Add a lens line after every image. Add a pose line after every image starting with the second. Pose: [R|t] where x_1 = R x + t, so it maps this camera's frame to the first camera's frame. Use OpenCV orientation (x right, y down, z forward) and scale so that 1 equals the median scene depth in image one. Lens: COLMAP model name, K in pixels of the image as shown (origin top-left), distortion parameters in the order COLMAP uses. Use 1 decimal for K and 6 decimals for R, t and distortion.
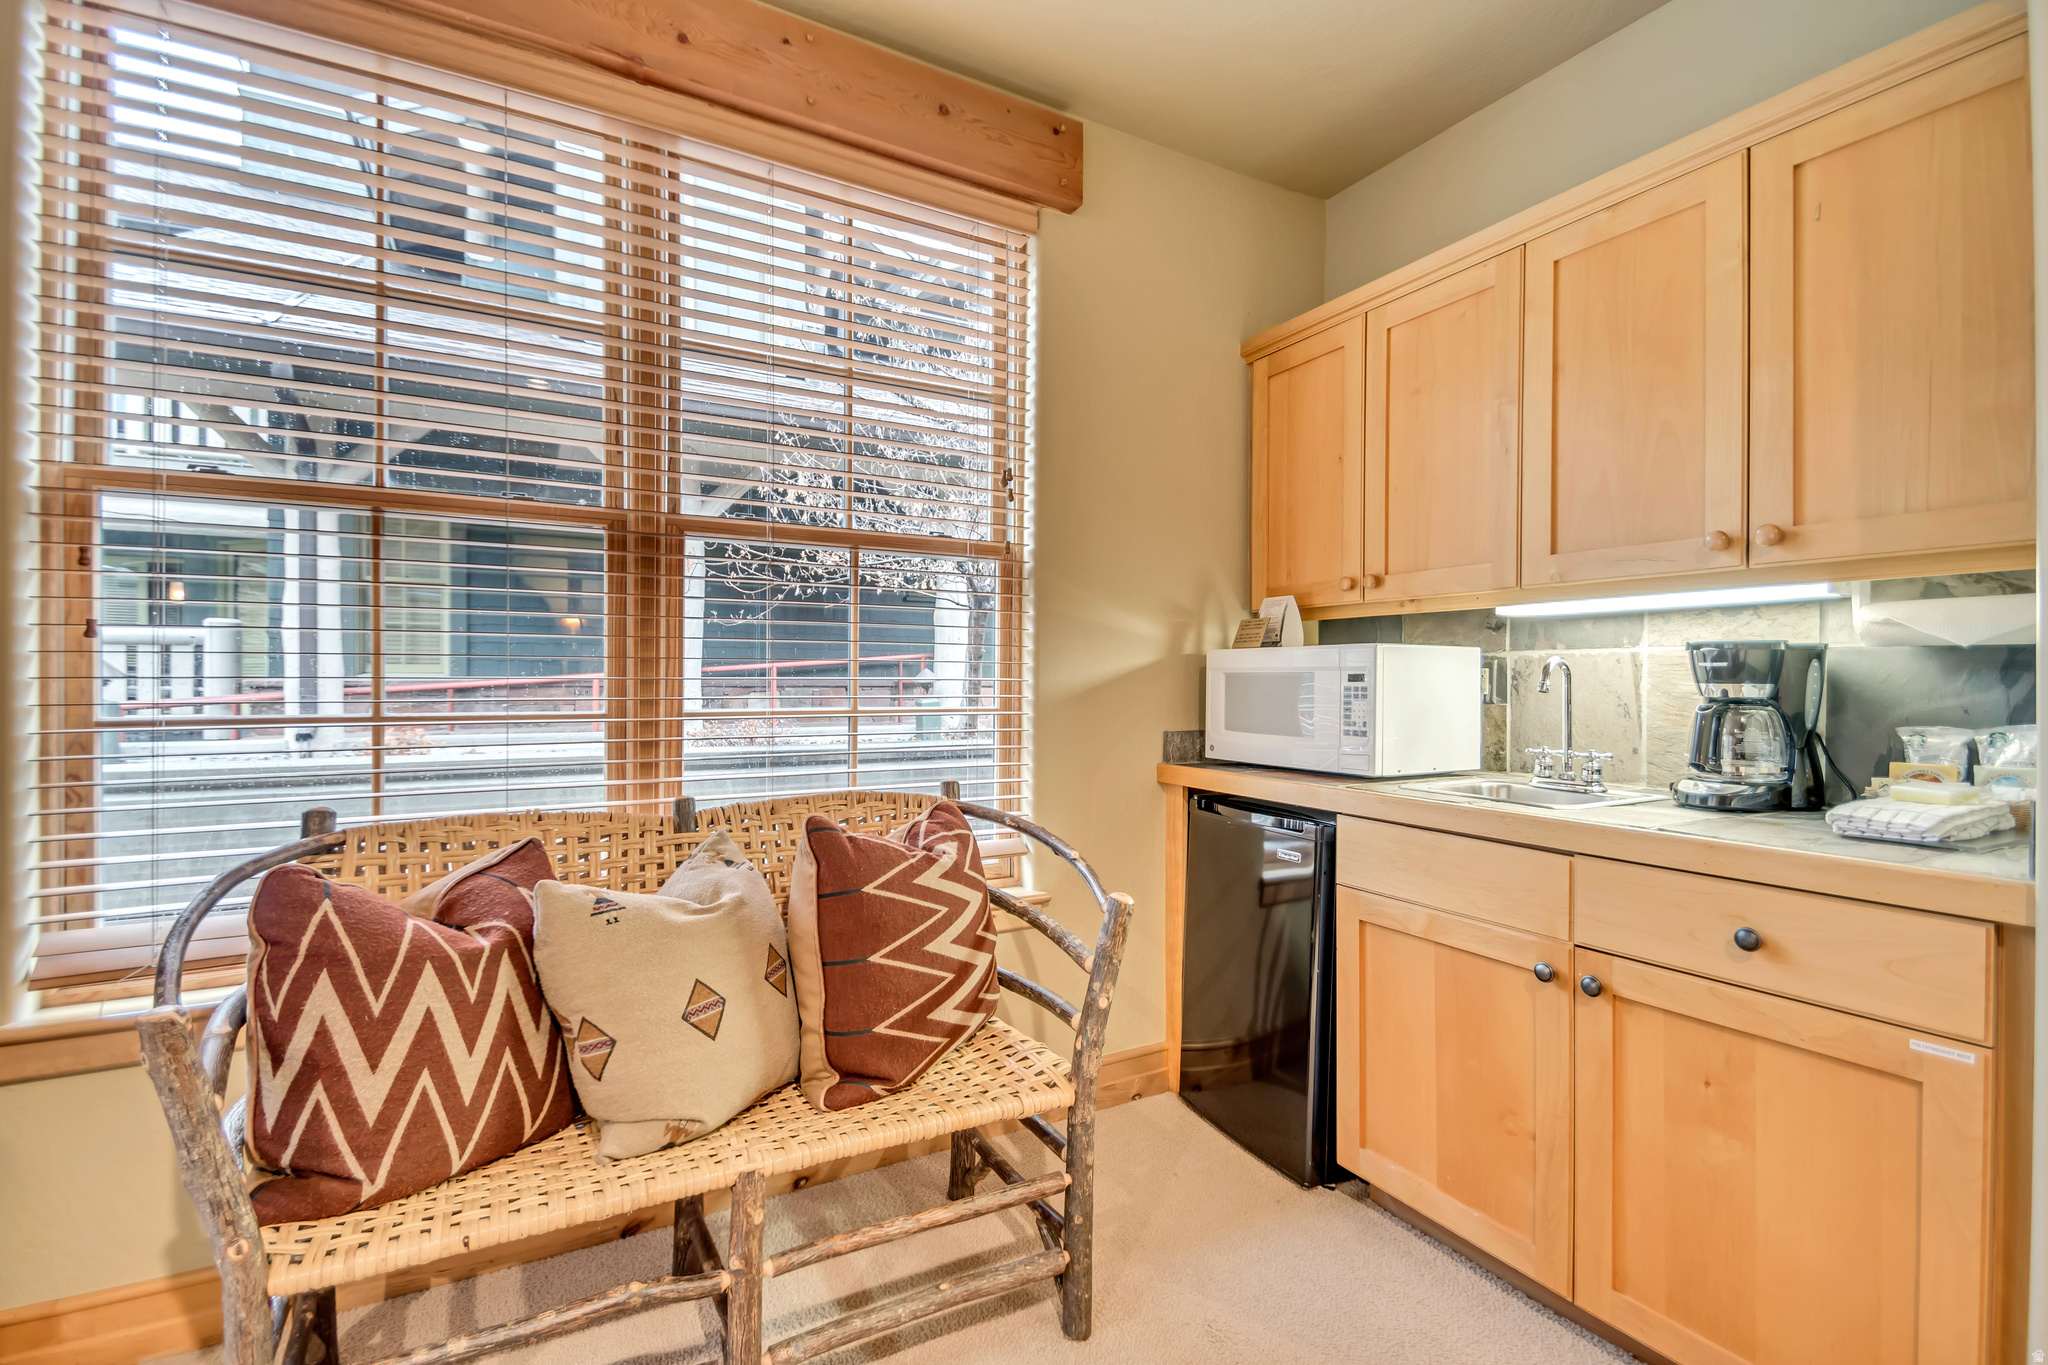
lens RADIAL K [[905.6, 0, 1022.2], [0, 905.6, 677.5], [0, 0, 1]] dist [0.013398, -0.008354]
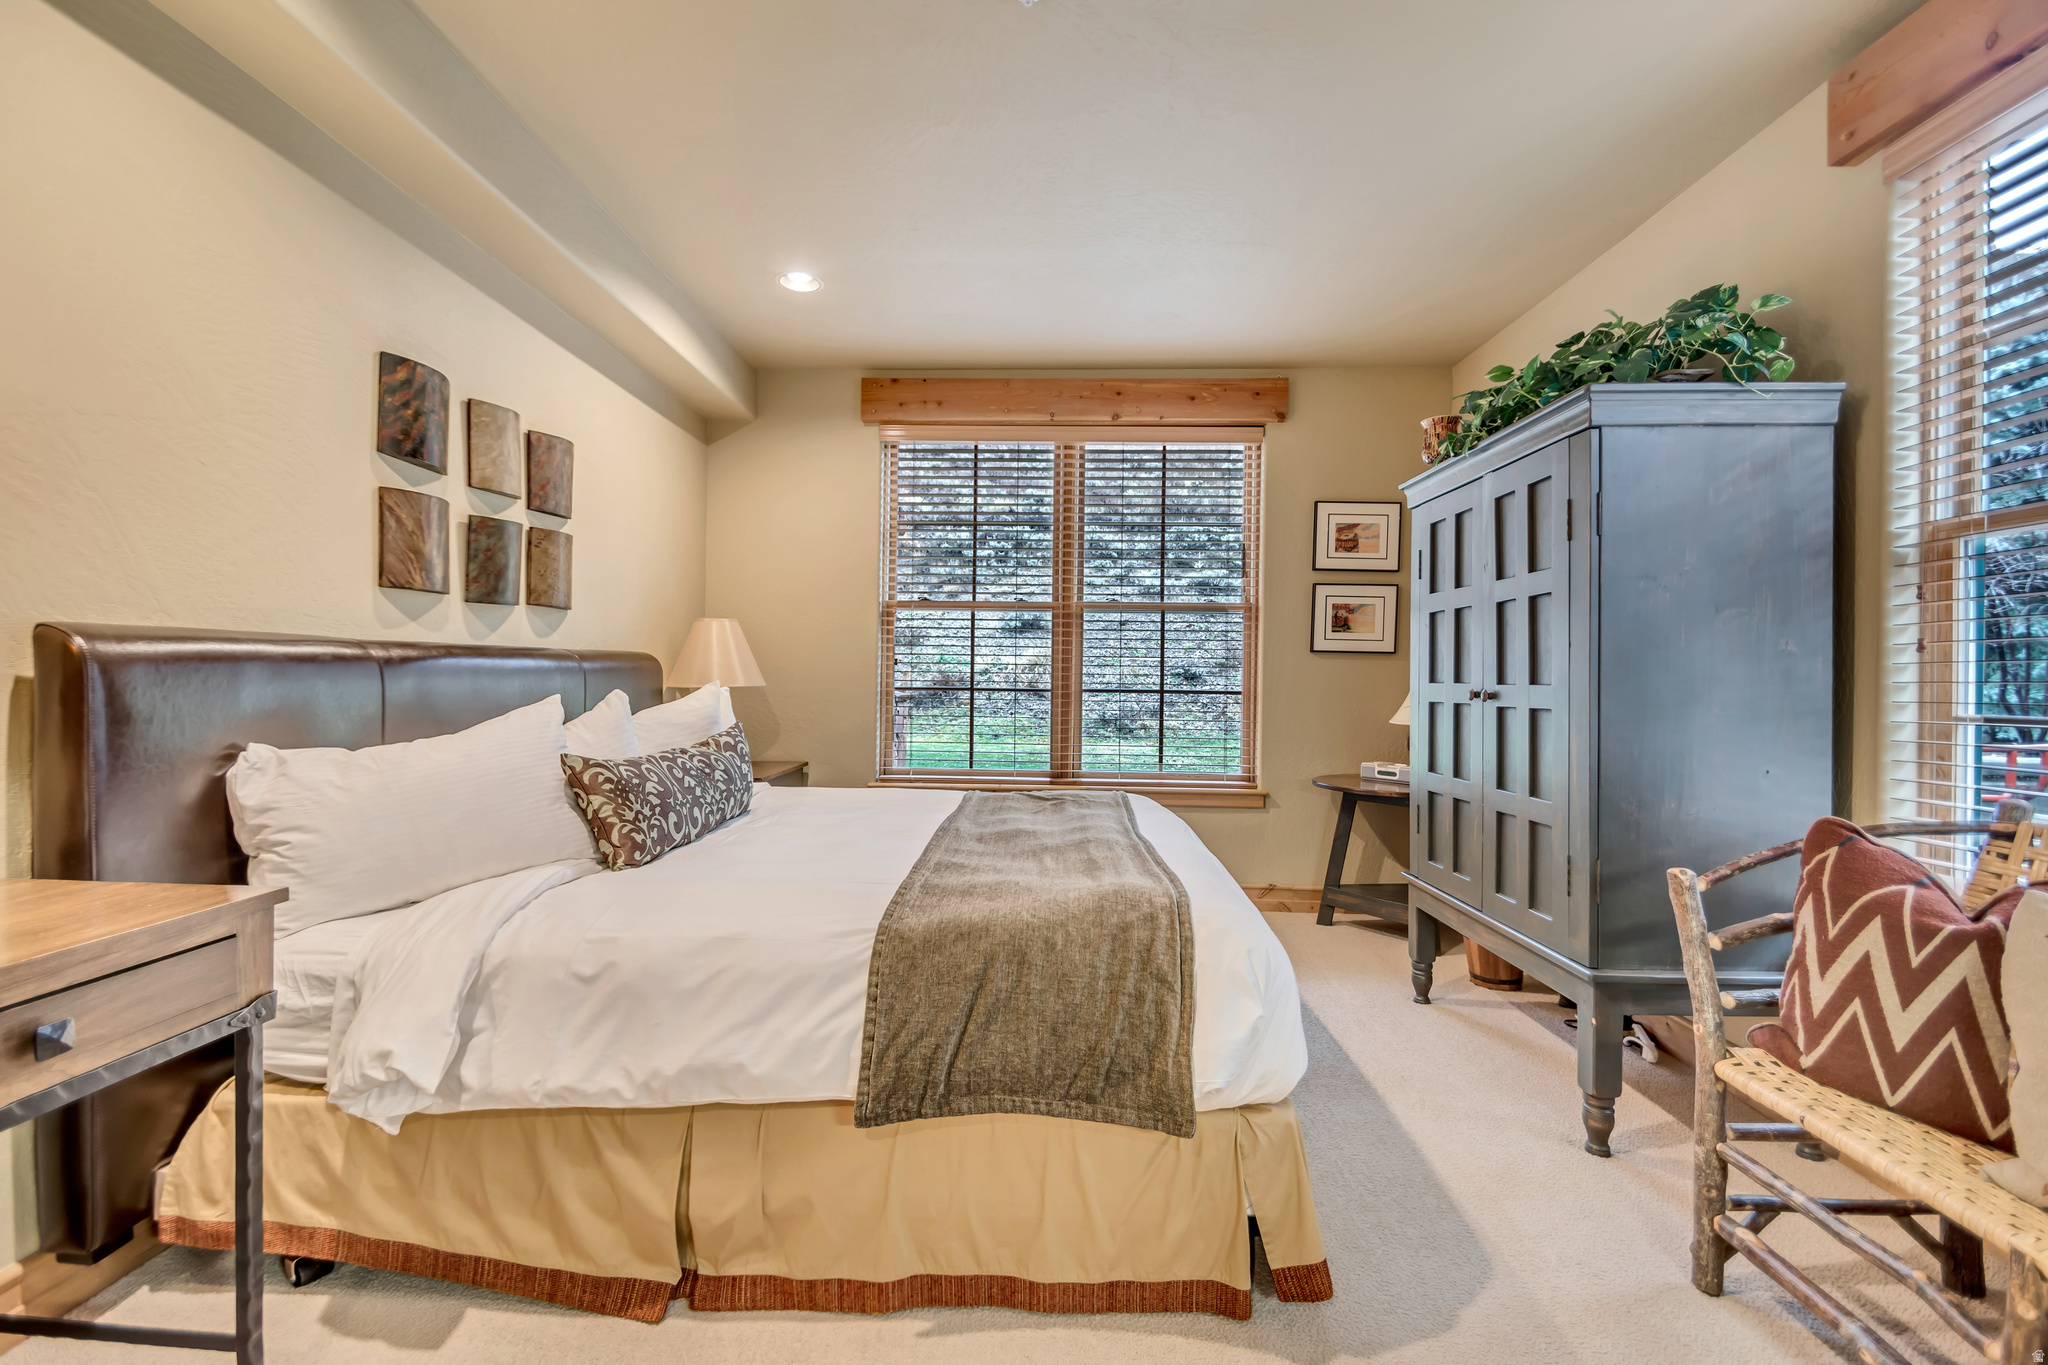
lens RADIAL K [[905.6, 0, 1031.0], [0, 905.6, 678.1], [0, 0, 1]] dist [0.013398, -0.008354]
pose [[-0.518707, -0.009006, -0.854905, 0.673438], [-0.013945, 0.999901, -0.002073, 0.014362], [0.854839, 0.010846, -0.518781, 0.476484]]
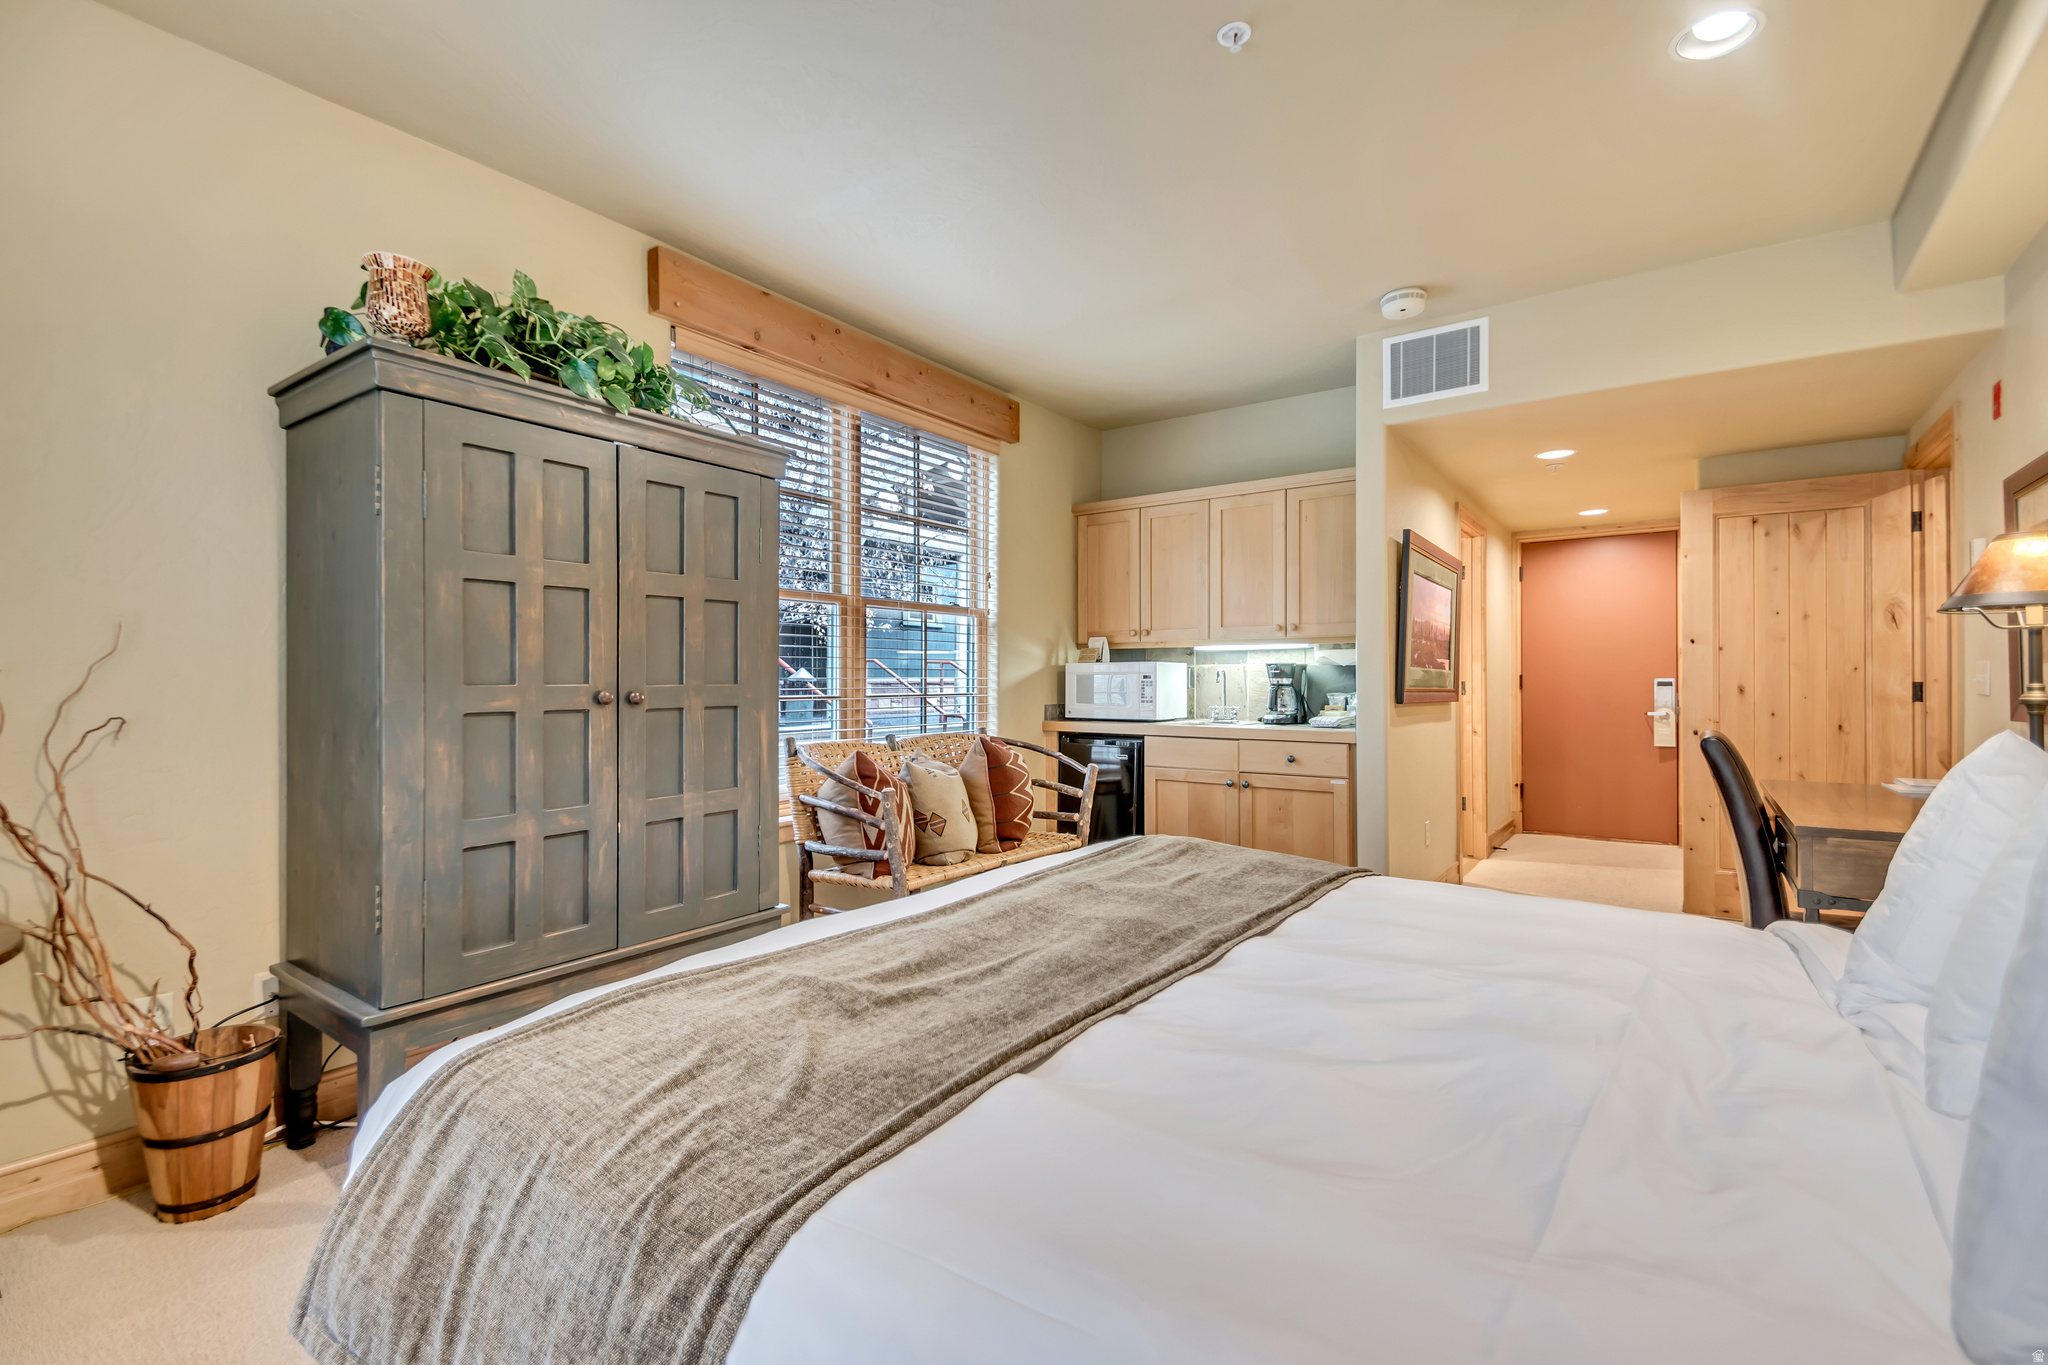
lens RADIAL K [[905.6, 0, 1022.8], [0, 905.6, 674.6], [0, 0, 1]] dist [0.013398, -0.008354]
pose [[0.903139, -0.002518, 0.429341, -1.050050], [0.003355, 0.999994, -0.001192, -0.004487], [-0.429335, 0.002517, 0.903142, -1.087320]]
